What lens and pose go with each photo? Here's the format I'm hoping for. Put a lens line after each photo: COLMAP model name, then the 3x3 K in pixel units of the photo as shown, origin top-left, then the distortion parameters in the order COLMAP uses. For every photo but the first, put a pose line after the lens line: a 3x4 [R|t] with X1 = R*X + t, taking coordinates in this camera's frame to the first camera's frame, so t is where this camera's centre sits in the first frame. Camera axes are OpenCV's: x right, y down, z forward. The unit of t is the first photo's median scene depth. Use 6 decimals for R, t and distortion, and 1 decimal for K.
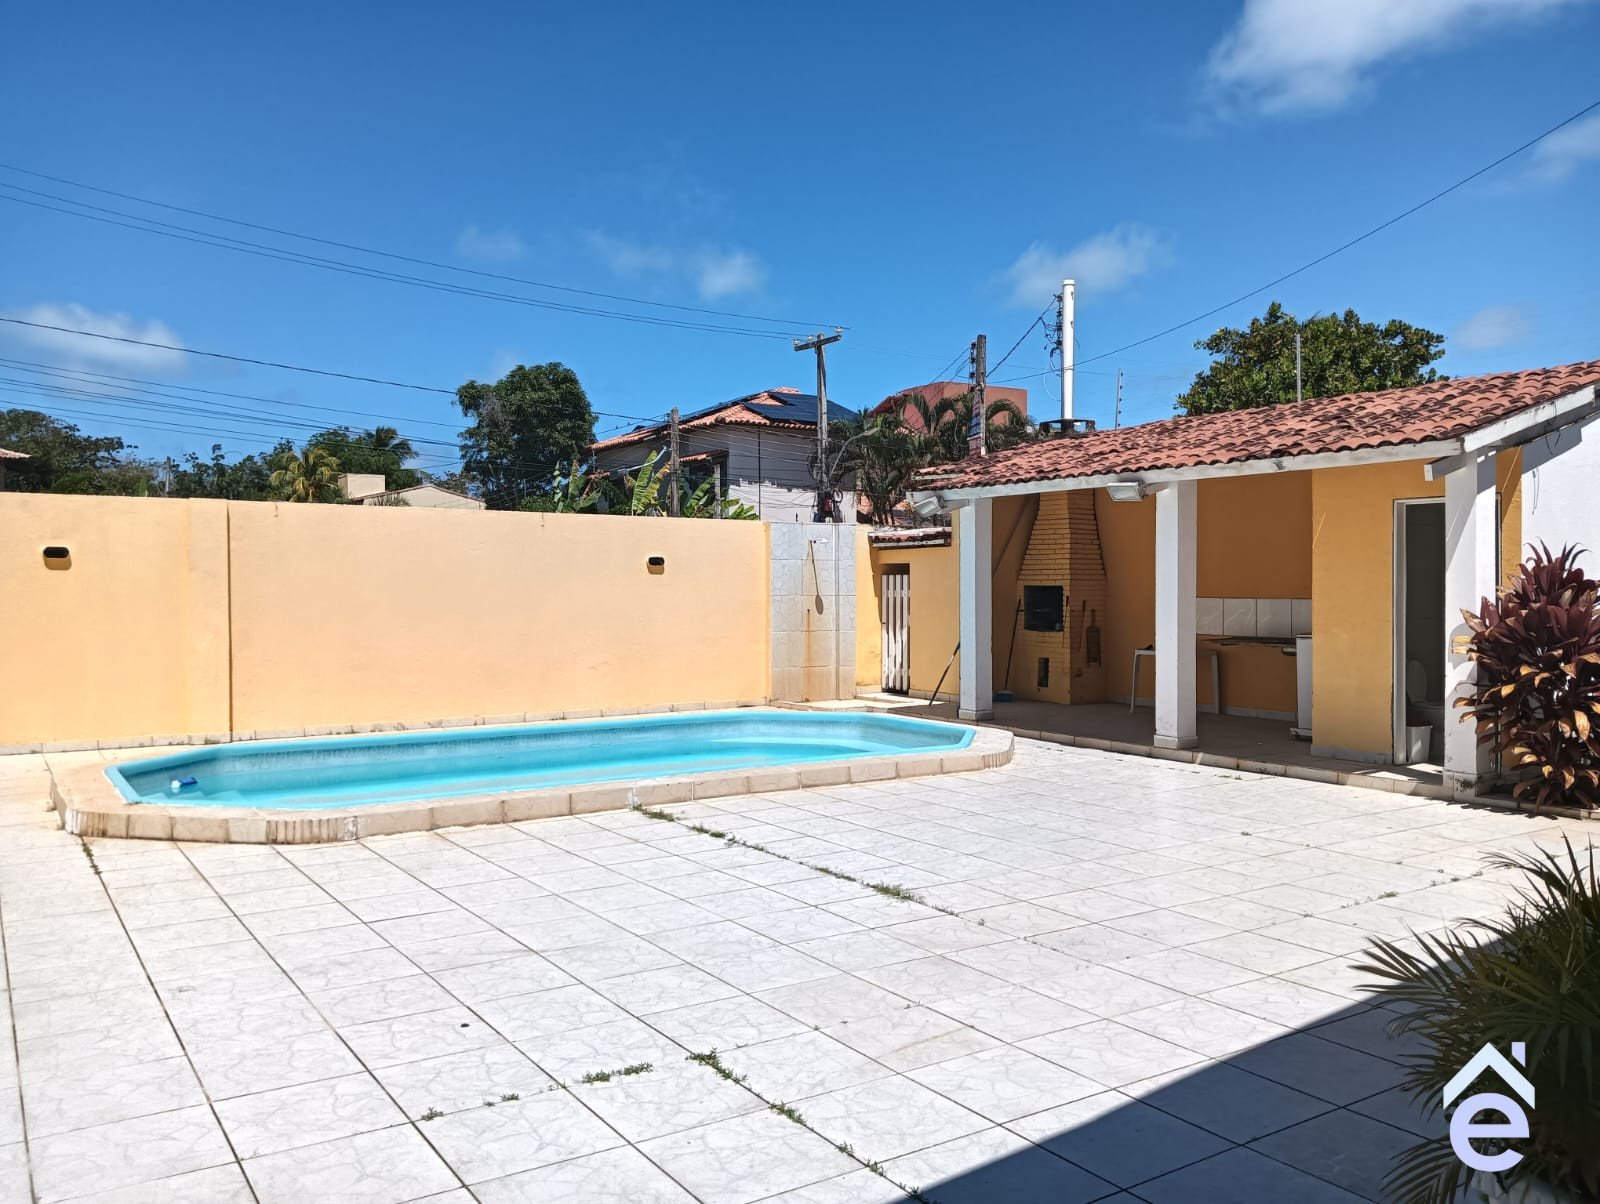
lens RADIAL K [[1275.7, 0, 804.4], [0, 1275.7, 579.4], [0, 0, 1]] dist [0.074458, -0.130377]
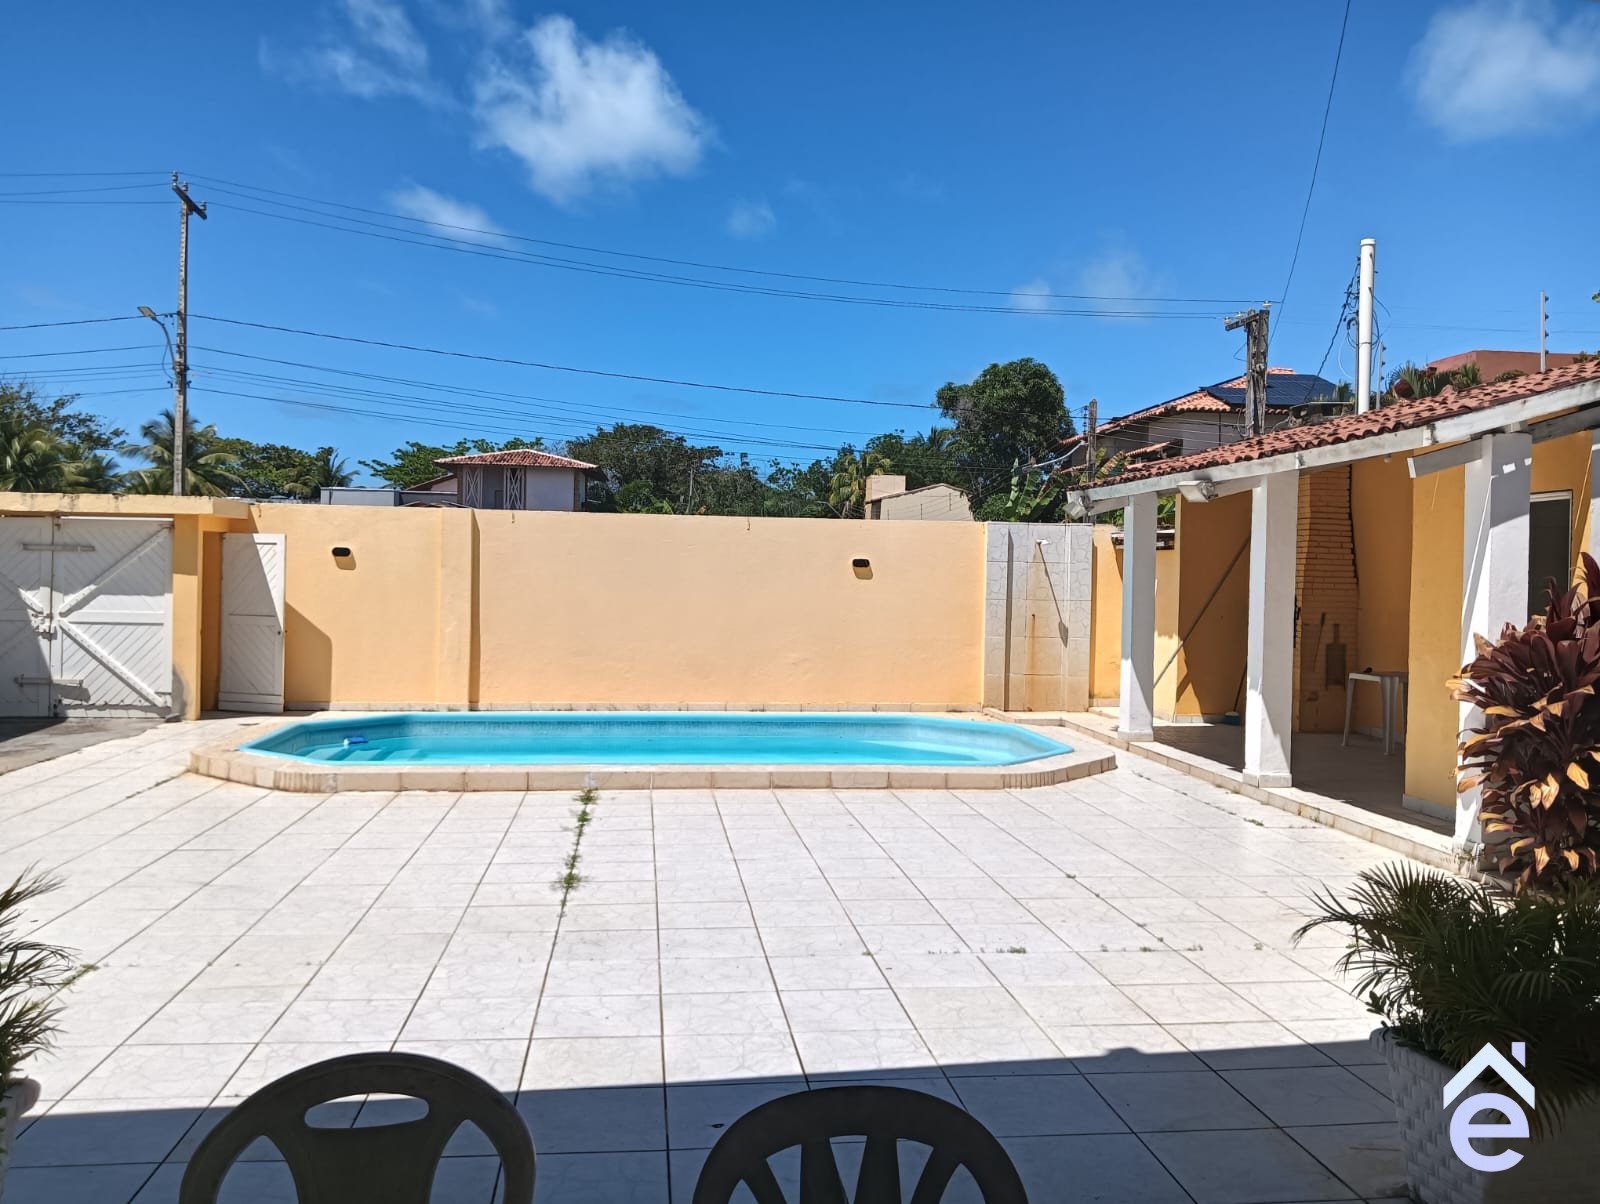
lens RADIAL K [[1275.7, 0, 725.4], [0, 1275.7, 582.6], [0, 0, 1]] dist [0.074458, -0.130377]
pose [[0.889695, 0.016624, -0.456253, 0.388963], [-0.014231, 0.999861, 0.008679, -0.009038], [0.456334, -0.001229, 0.889808, 0.063572]]
